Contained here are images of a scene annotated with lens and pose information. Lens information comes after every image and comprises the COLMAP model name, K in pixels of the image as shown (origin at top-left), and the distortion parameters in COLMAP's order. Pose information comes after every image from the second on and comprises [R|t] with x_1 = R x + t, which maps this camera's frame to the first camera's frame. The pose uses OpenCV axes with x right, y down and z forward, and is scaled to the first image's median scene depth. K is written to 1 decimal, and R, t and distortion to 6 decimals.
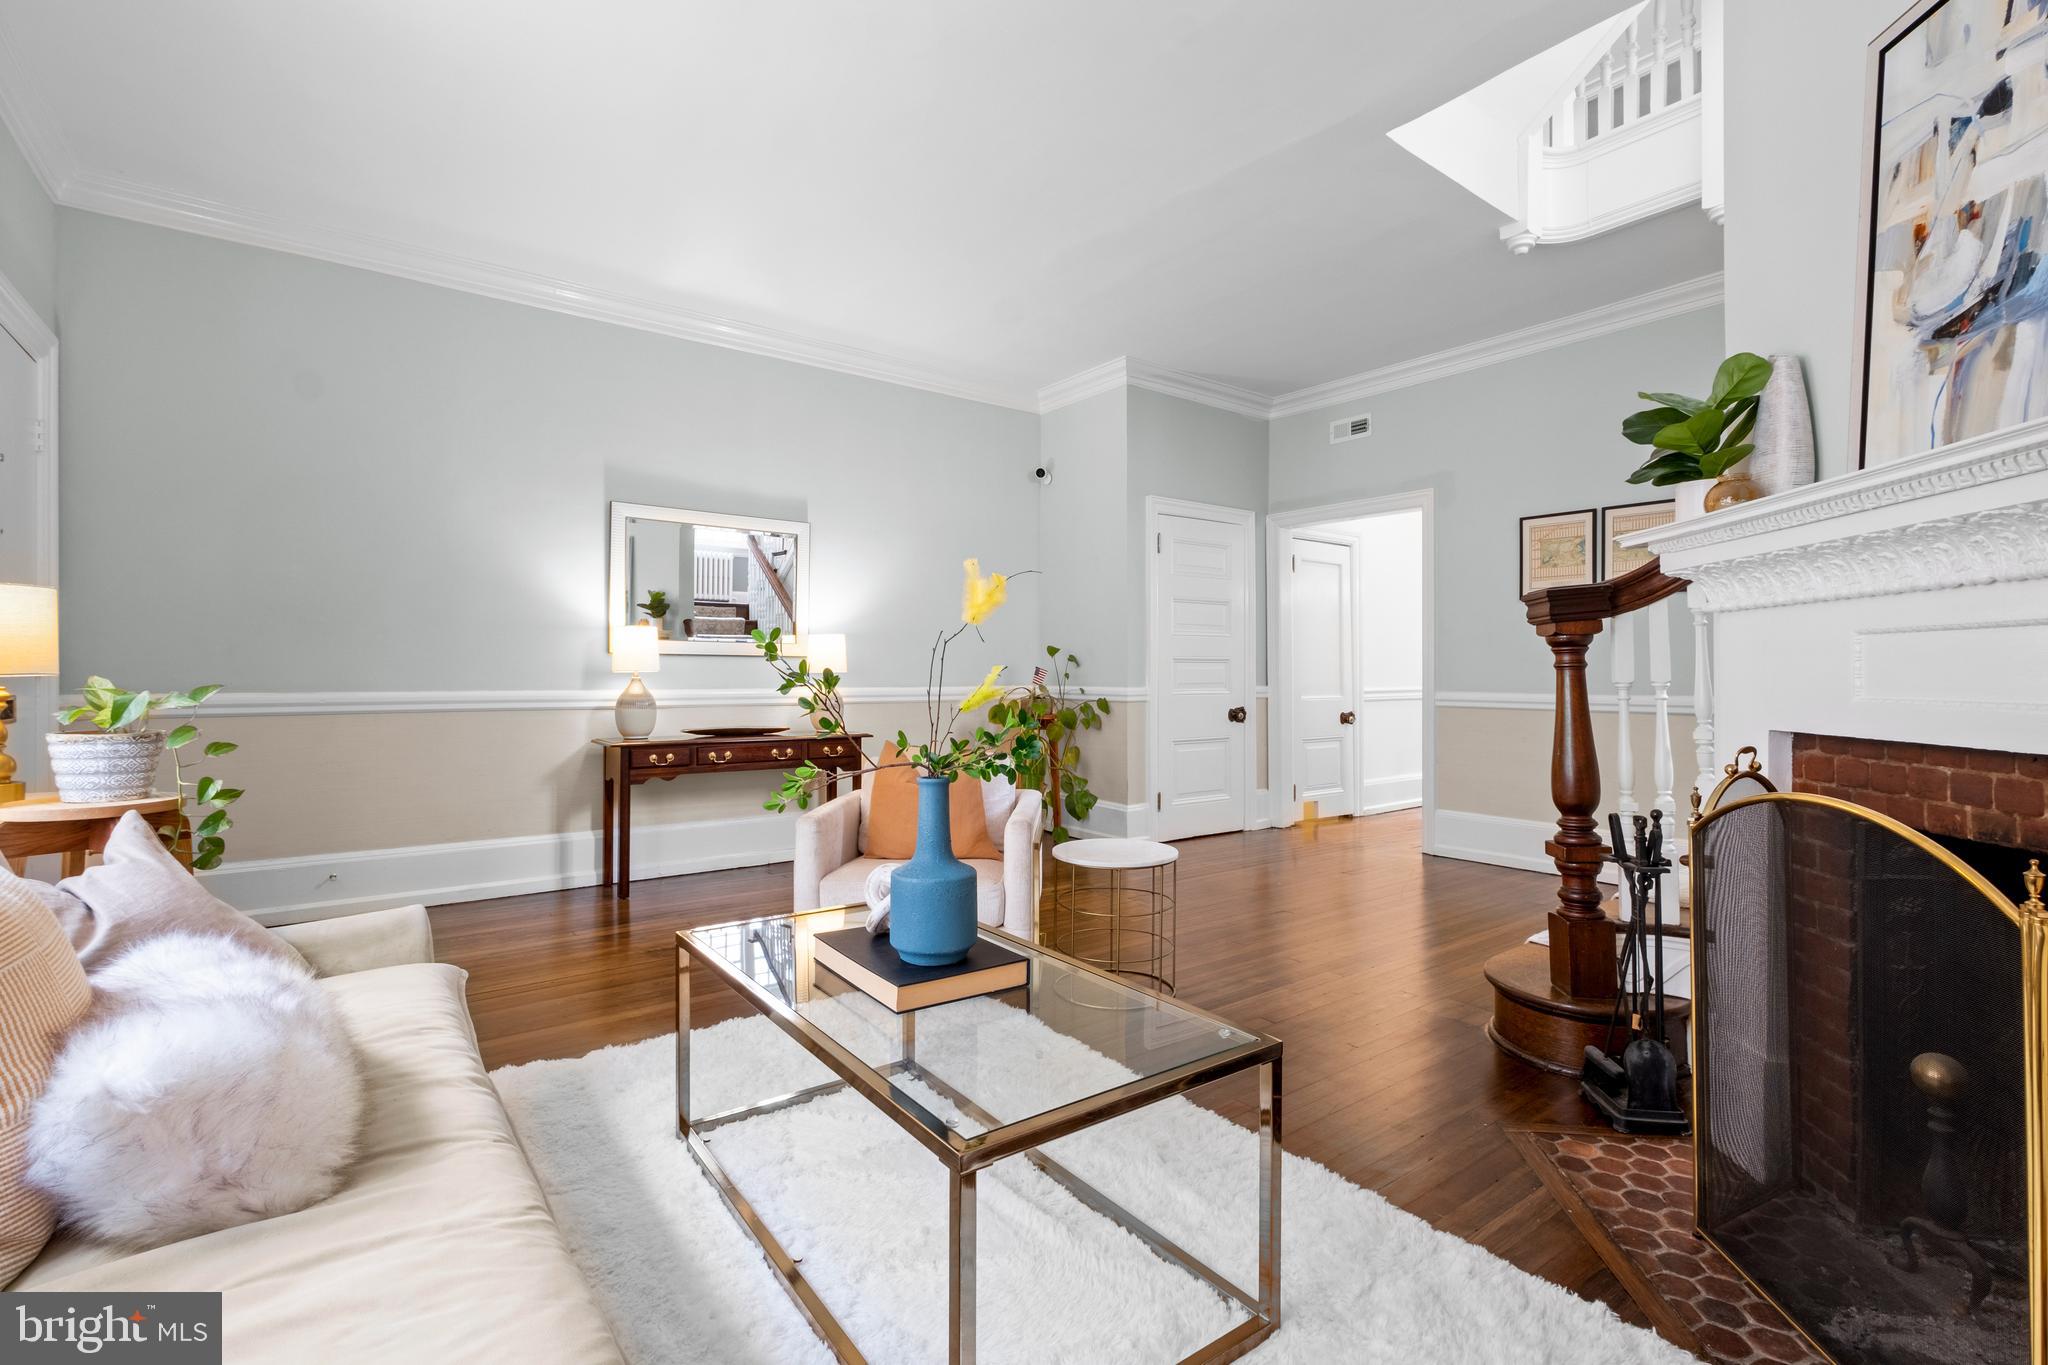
lens RADIAL K [[927.1, 0, 1024.0], [0, 927.1, 682.5], [0, 0, 1]] dist [-0.001372, 0.000289]
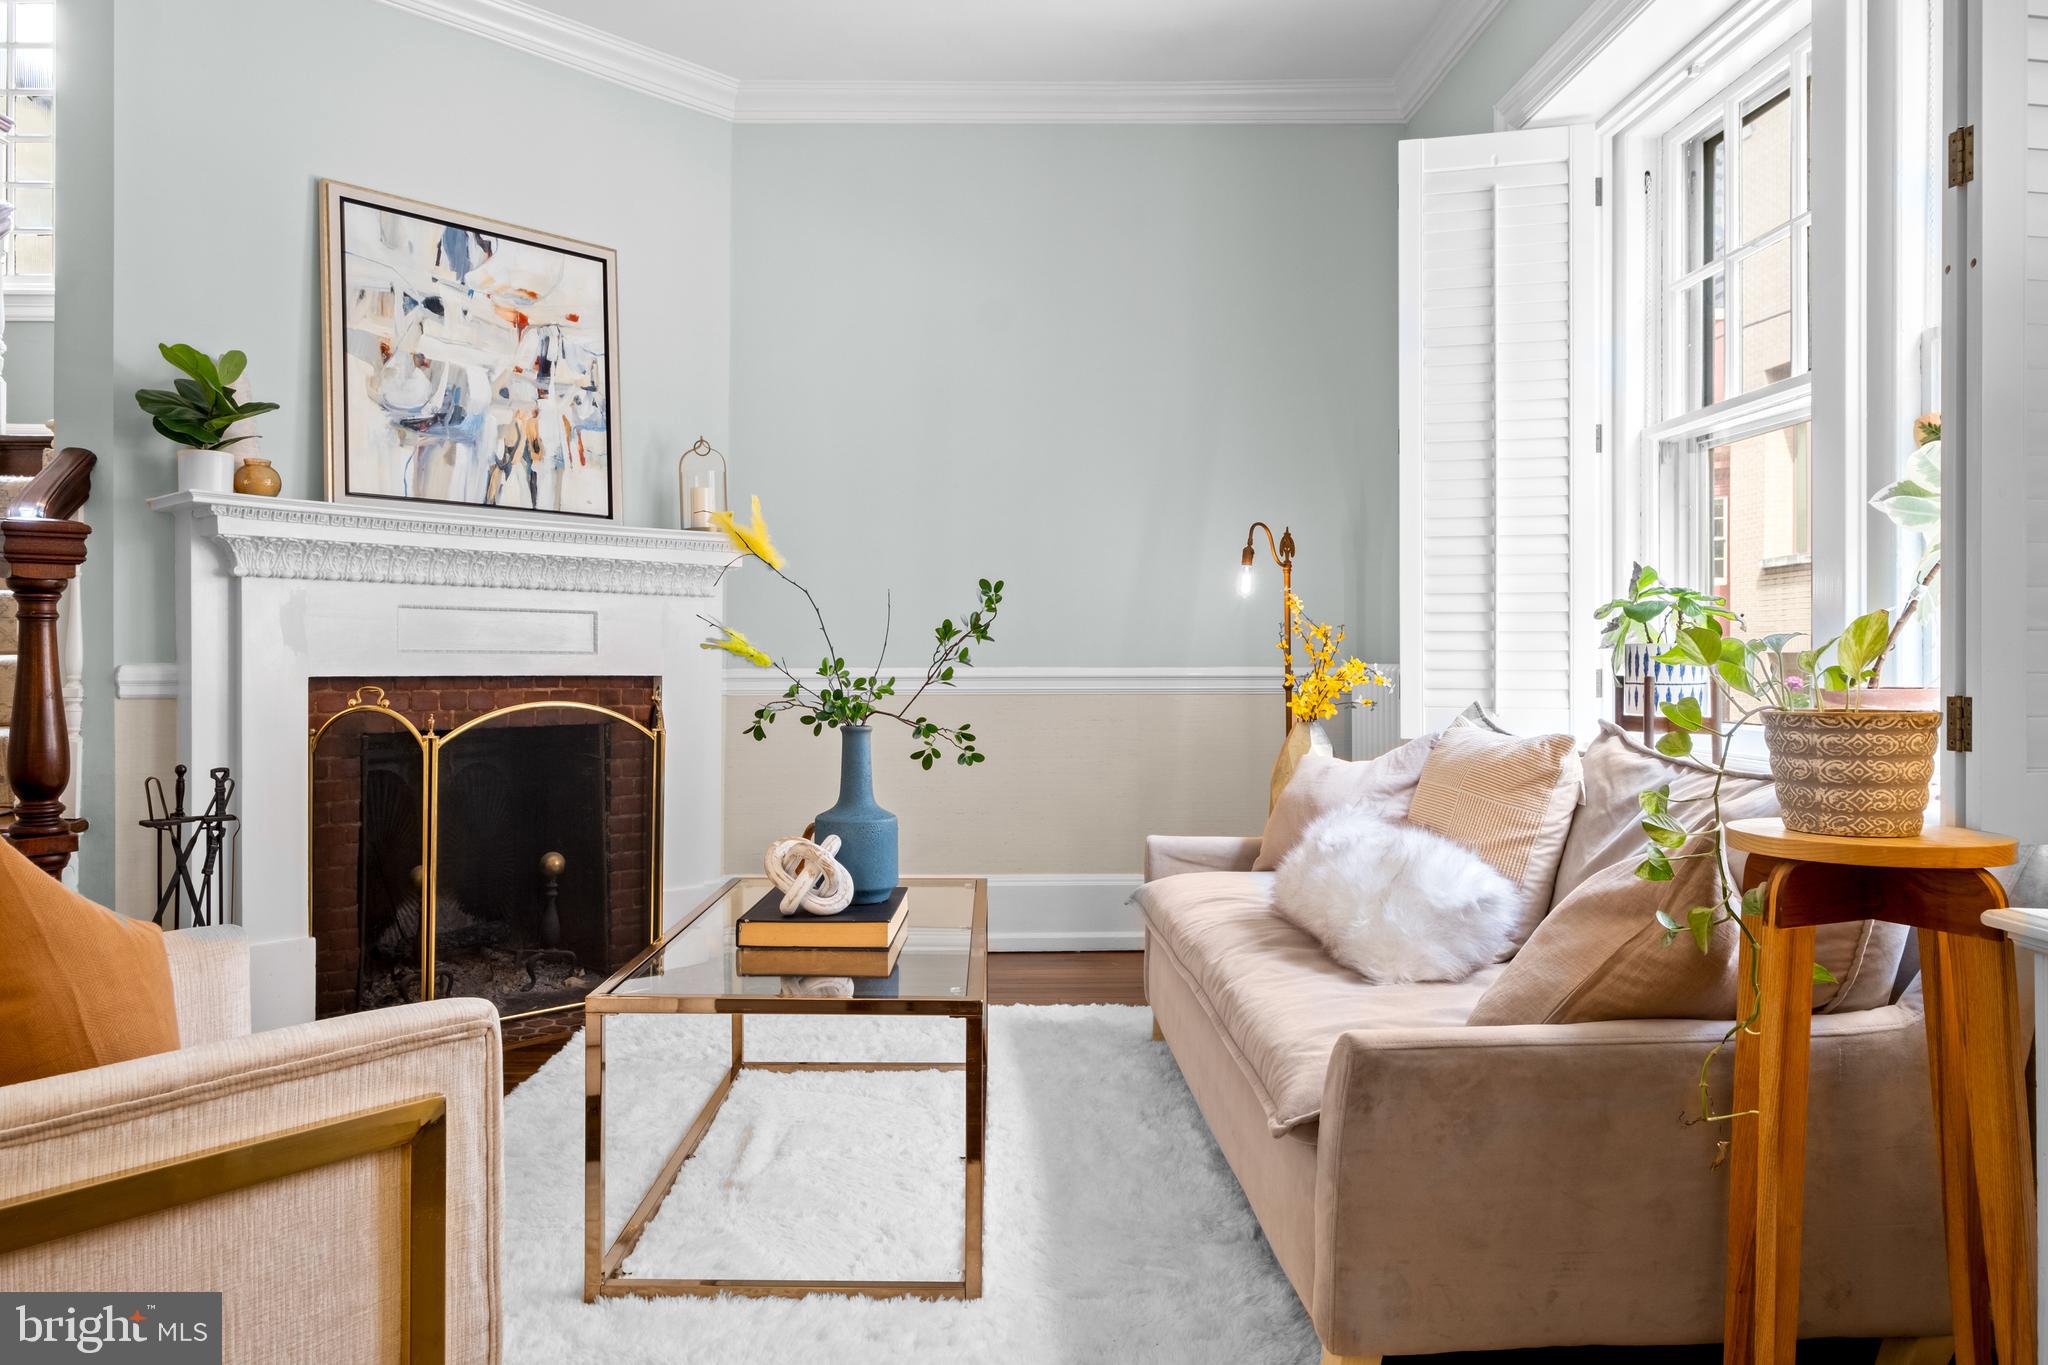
lens RADIAL K [[1423.1, 0, 984.6], [0, 1423.1, 663.1], [0, 0, 1]] dist [0.010496, 0.002041]
pose [[-0.807168, -0.001886, 0.590318, -1.114193], [0.003124, 0.999967, 0.007466, 0.021932], [-0.590313, 0.007870, -0.807136, 2.080246]]
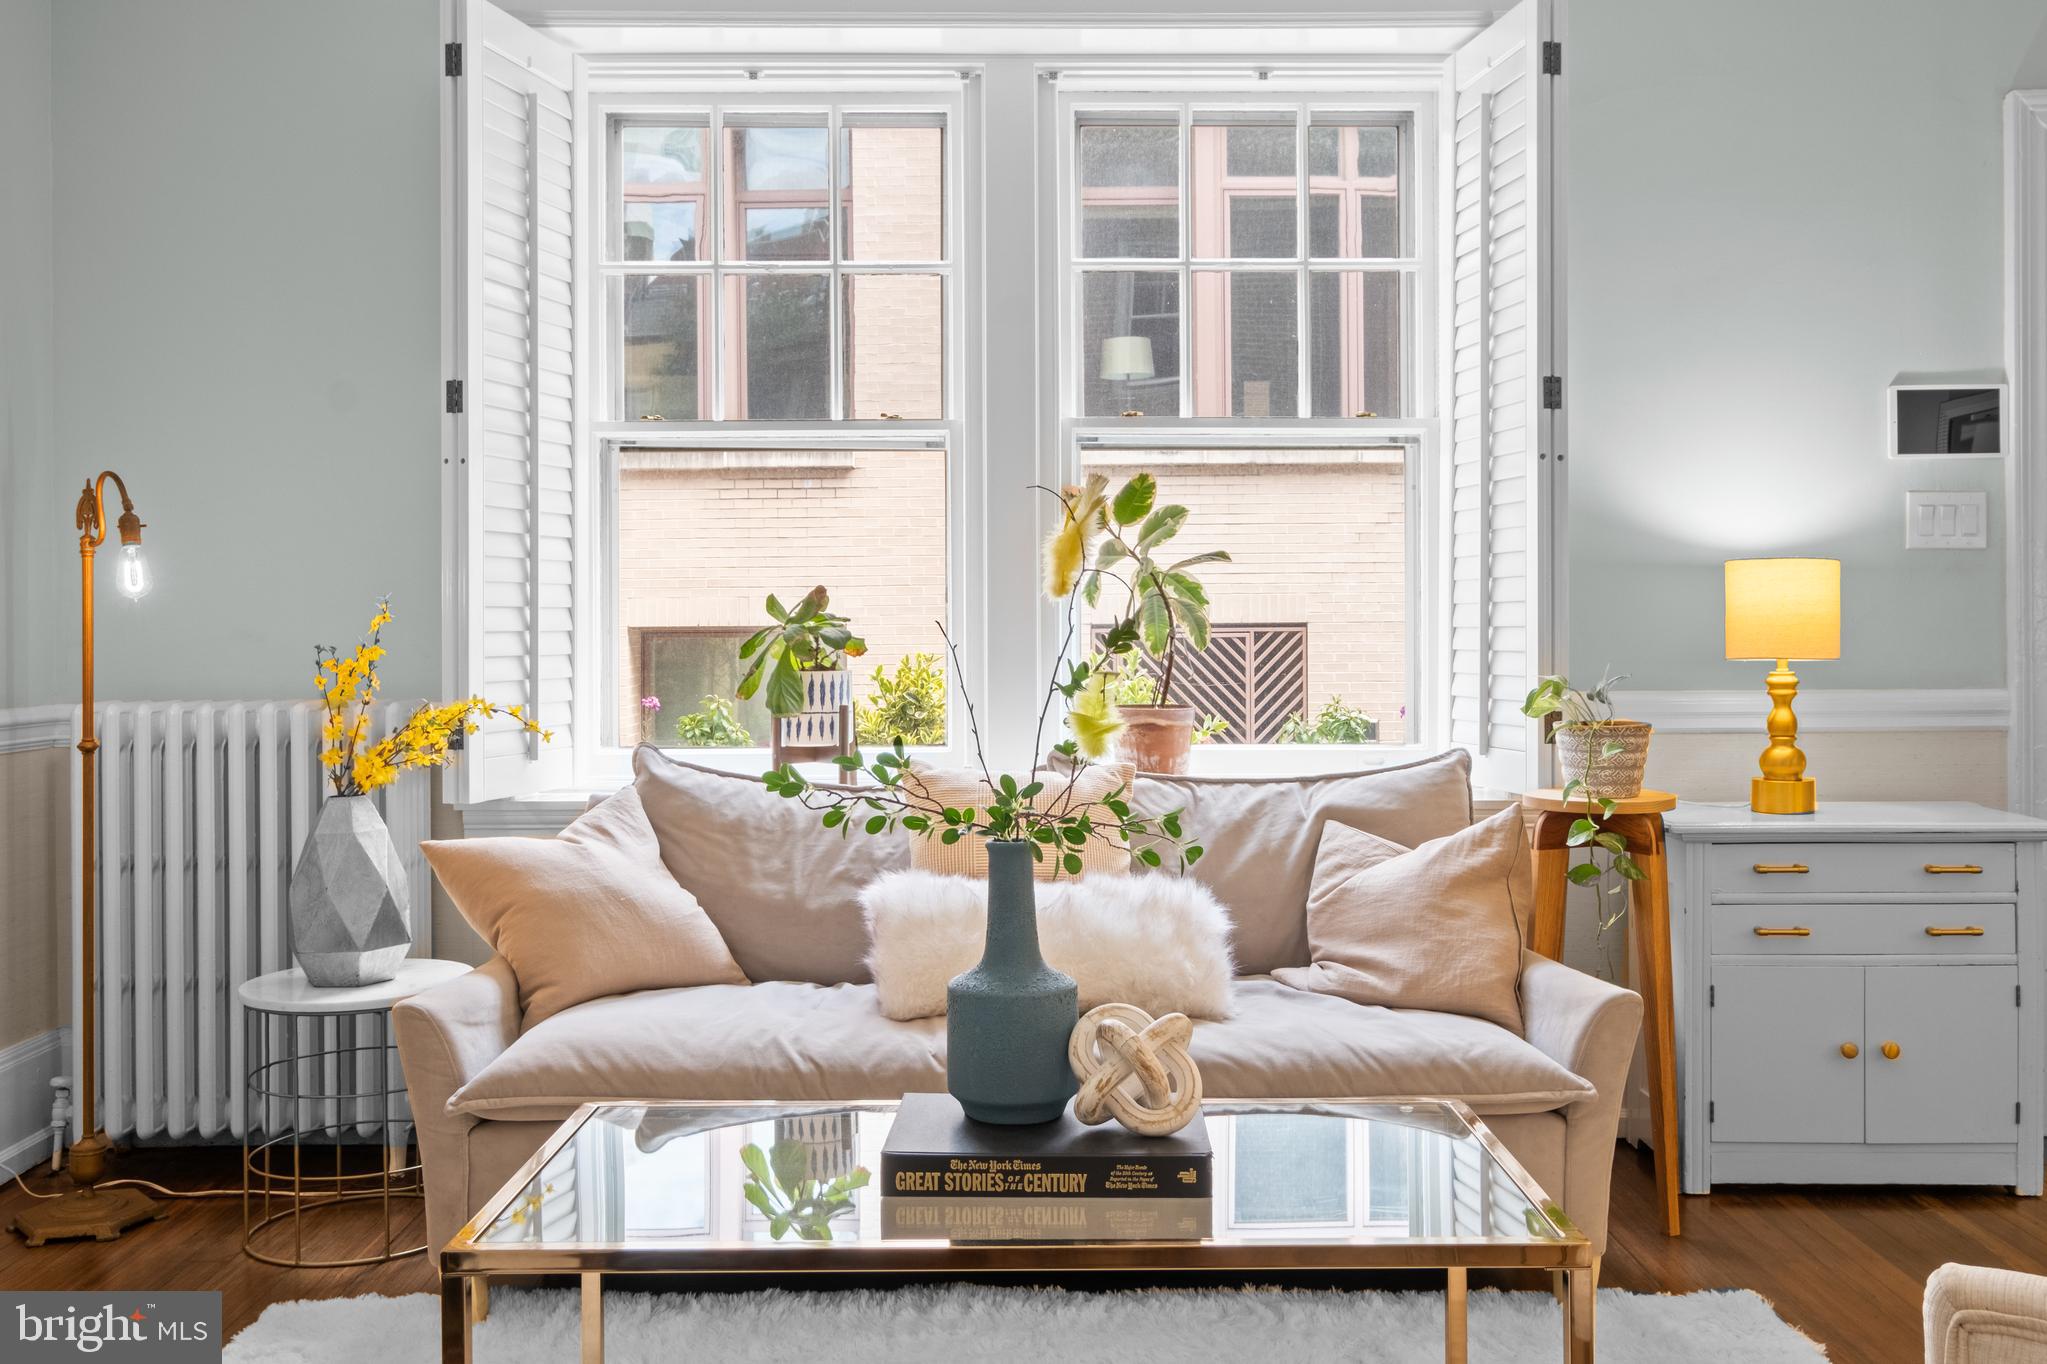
lens RADIAL K [[1842.3, 0, 1030.7], [0, 1842.3, 625.6], [0, 0, 1]] dist [0.000405, 0.016043]
pose [[-0.587822, 0.003767, -0.808982, 0.868324], [-0.000368, 0.999988, 0.004923, -0.050293], [0.808990, 0.003191, -0.587813, 1.686661]]
